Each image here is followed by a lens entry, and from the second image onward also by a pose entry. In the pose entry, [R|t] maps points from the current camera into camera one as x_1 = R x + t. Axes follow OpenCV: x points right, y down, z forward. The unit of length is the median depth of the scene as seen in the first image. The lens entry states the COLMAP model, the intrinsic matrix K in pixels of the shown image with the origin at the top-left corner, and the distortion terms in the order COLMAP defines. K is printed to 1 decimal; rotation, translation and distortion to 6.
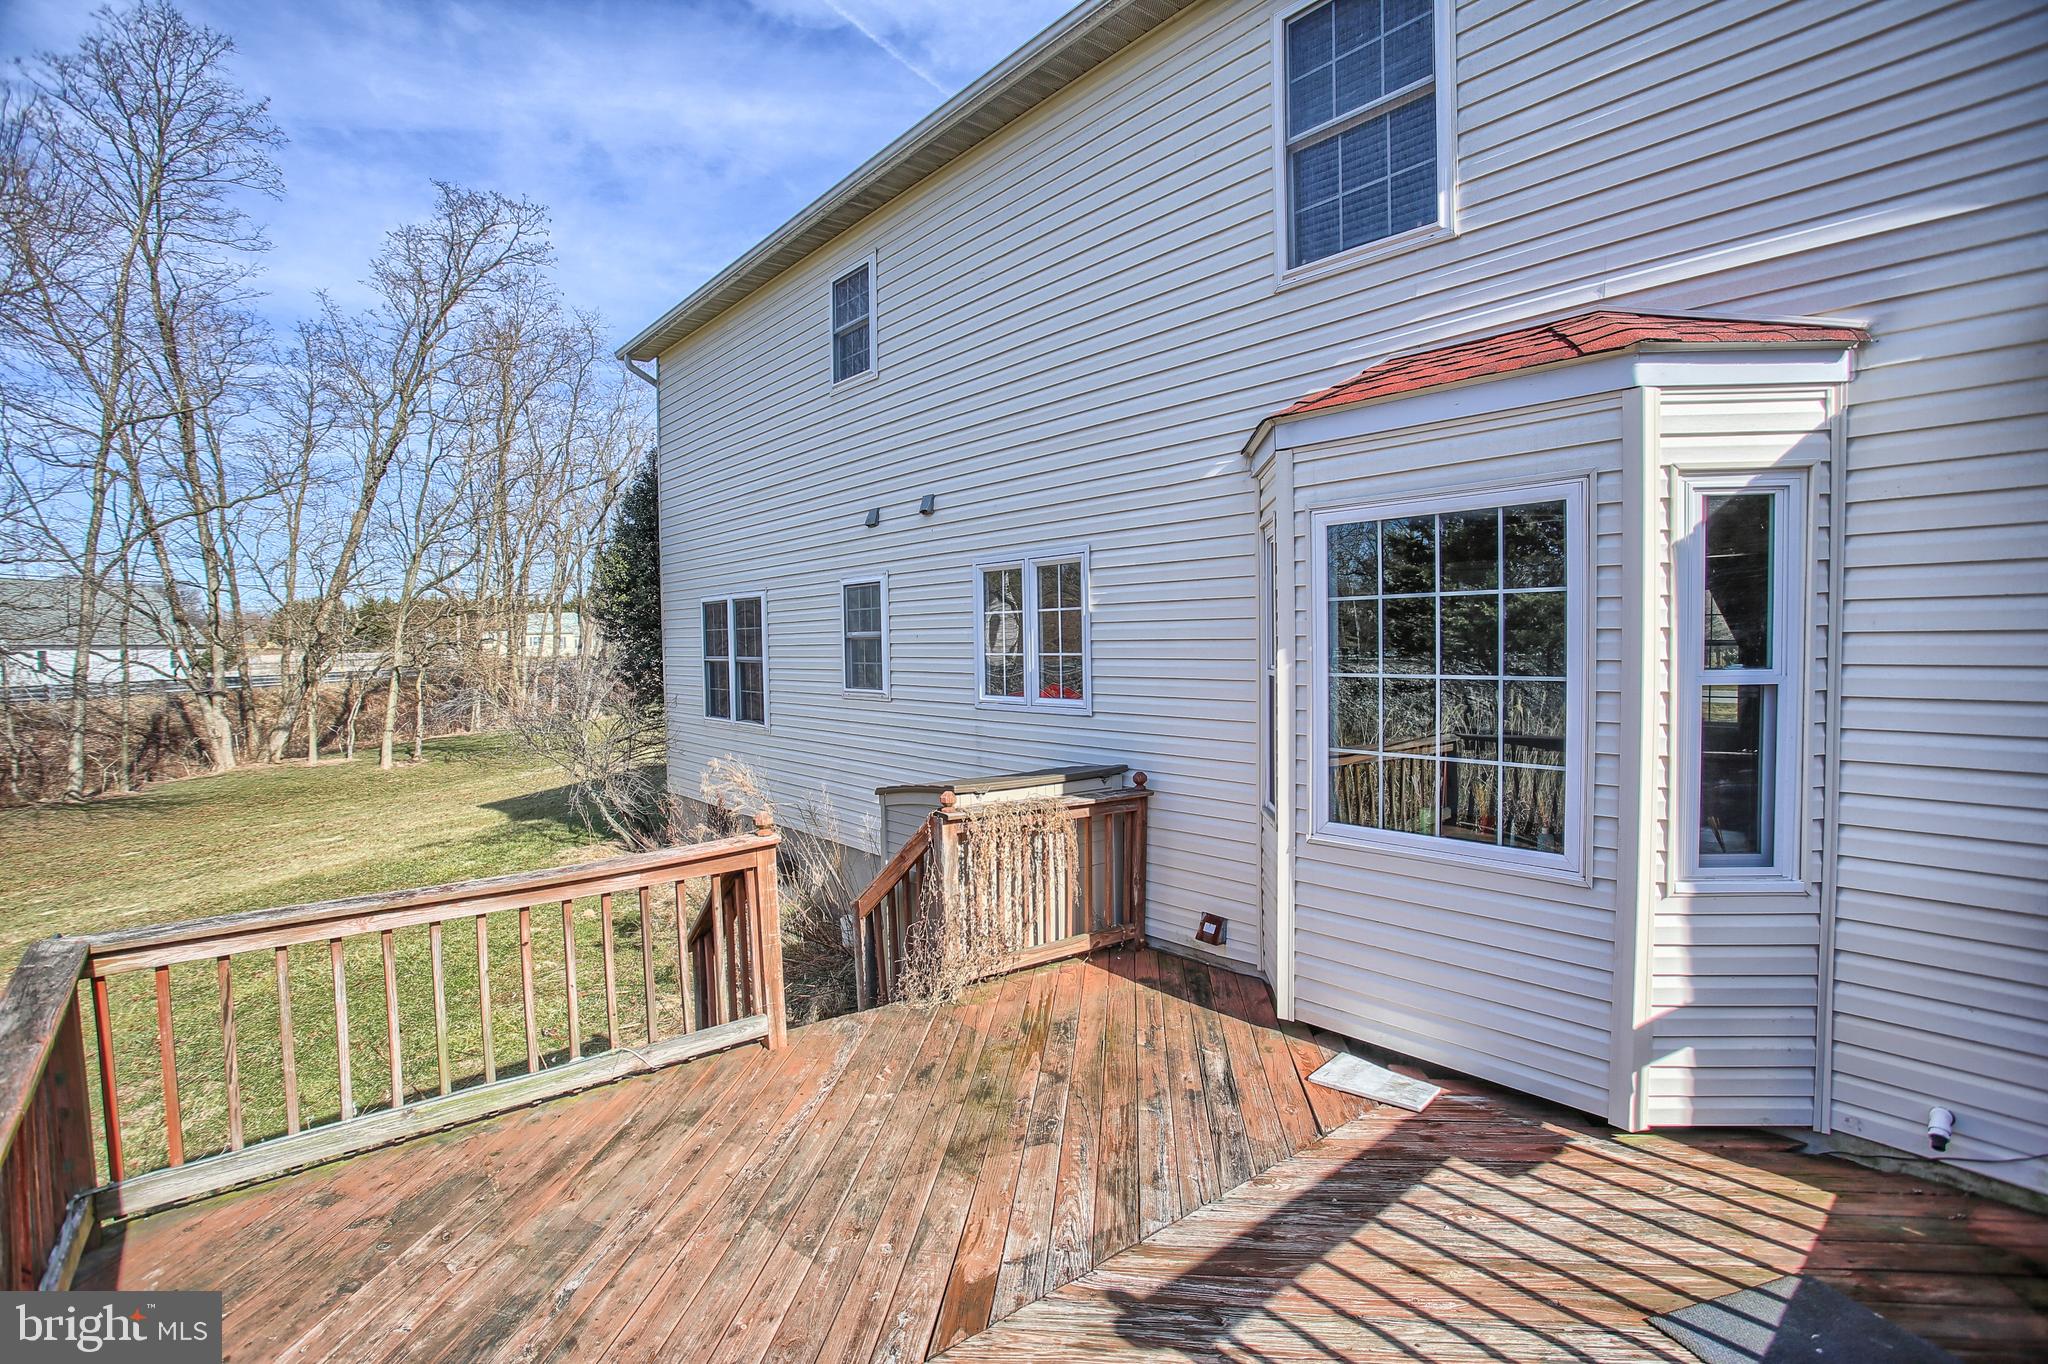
lens RADIAL K [[977.7, 0, 1024.0], [0, 977.7, 682.0], [0, 0, 1]] dist [-0.066774, 0.028116]
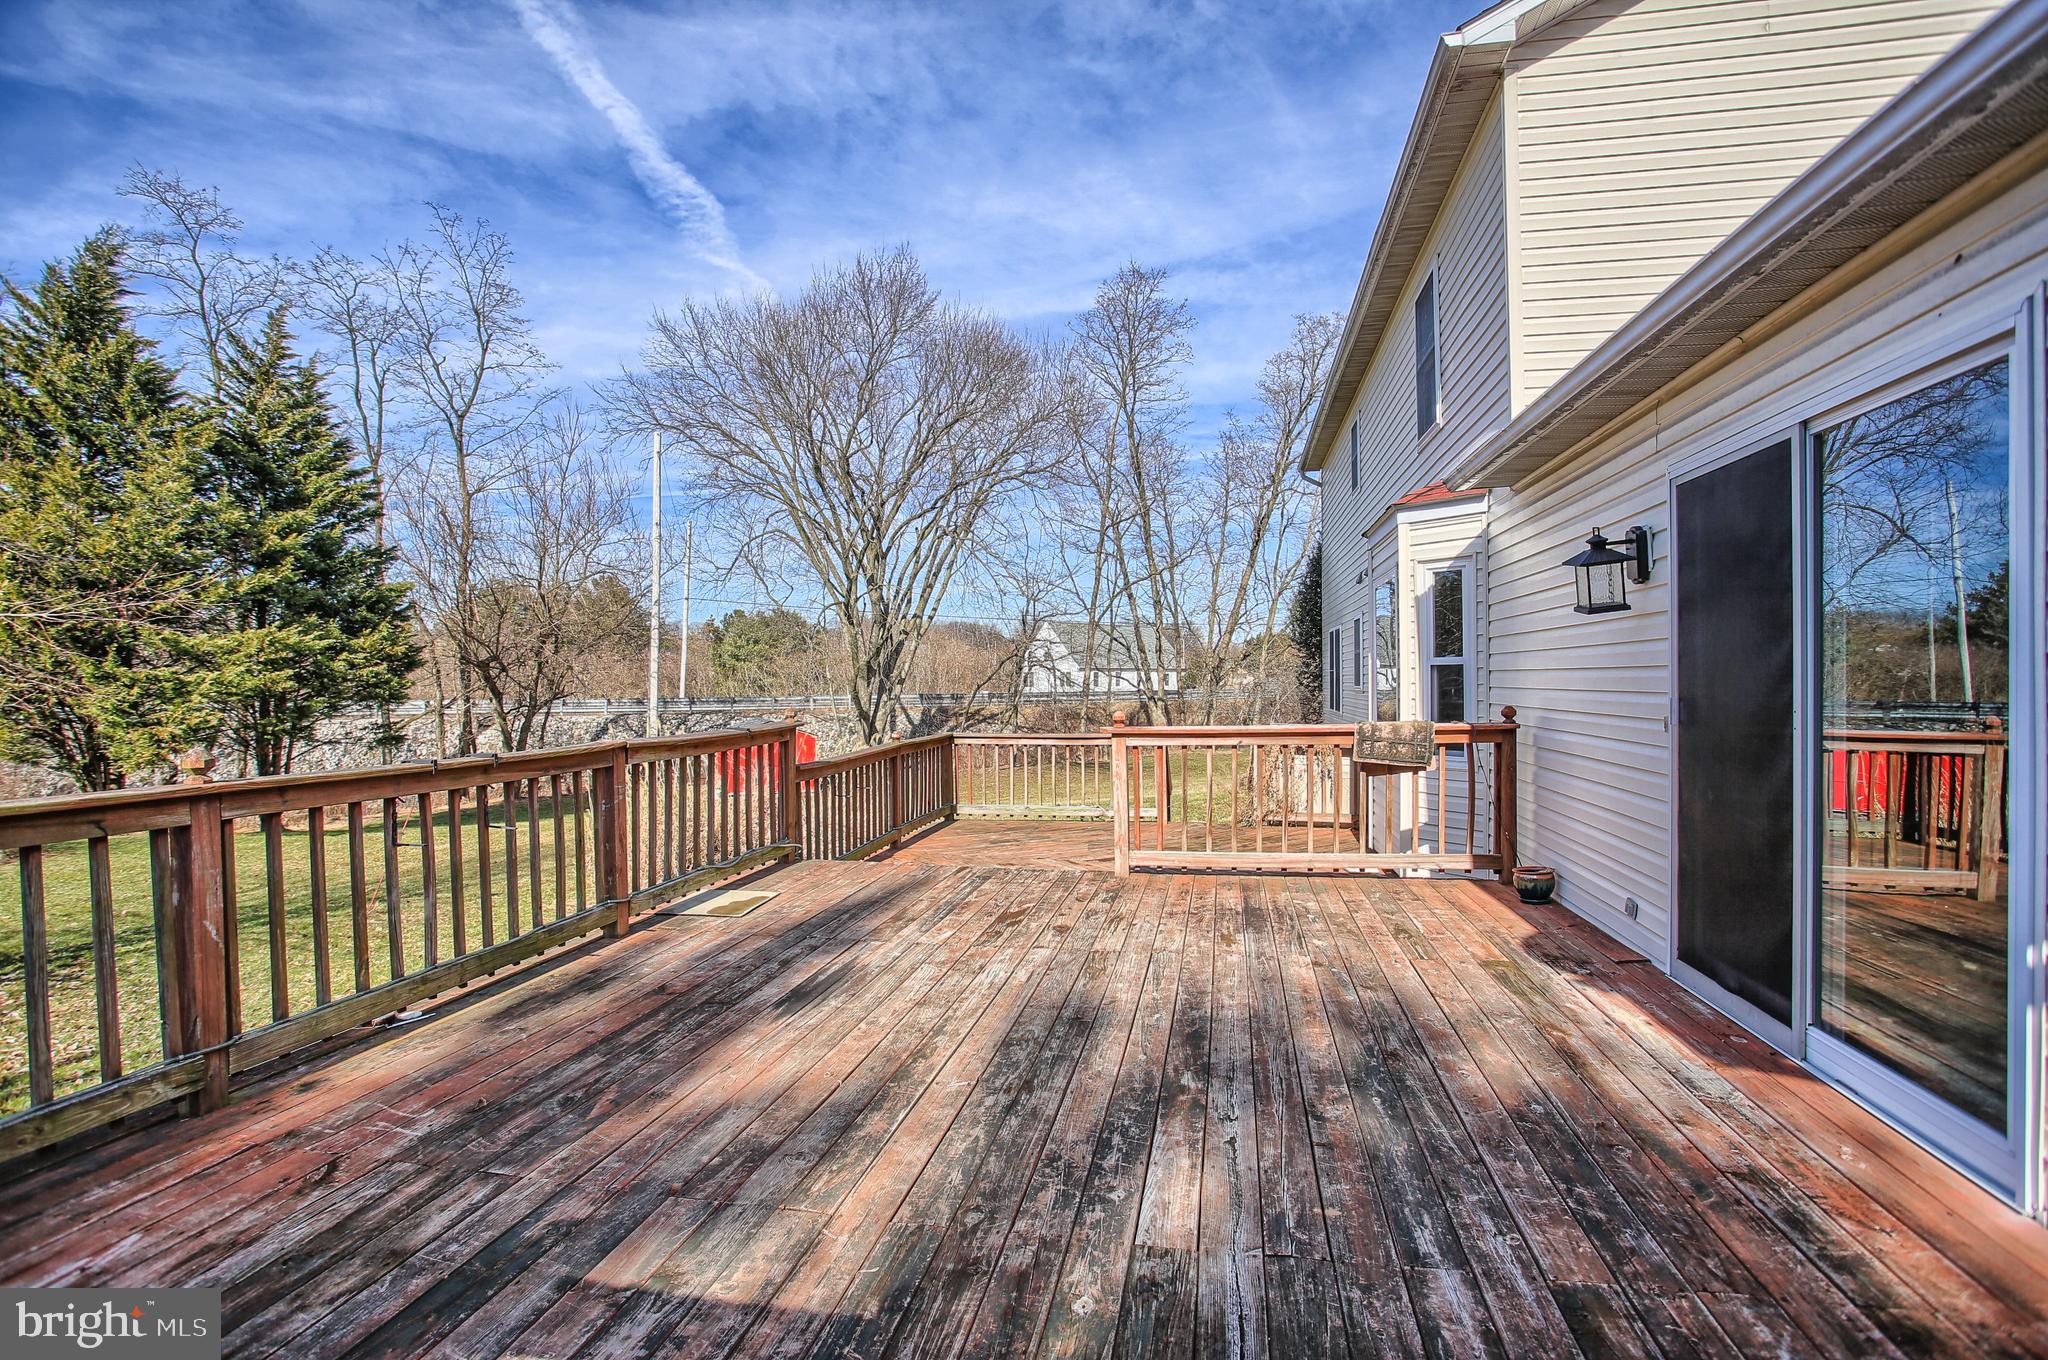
lens RADIAL K [[977.7, 0, 1024.0], [0, 977.7, 680.0], [0, 0, 1]] dist [-0.066774, 0.028116]
pose [[0.625210, 0.017637, -0.780257, 0.228619], [-0.043568, 0.998974, -0.012330, 0.012981], [0.779240, 0.041703, 0.625337, -0.125889]]
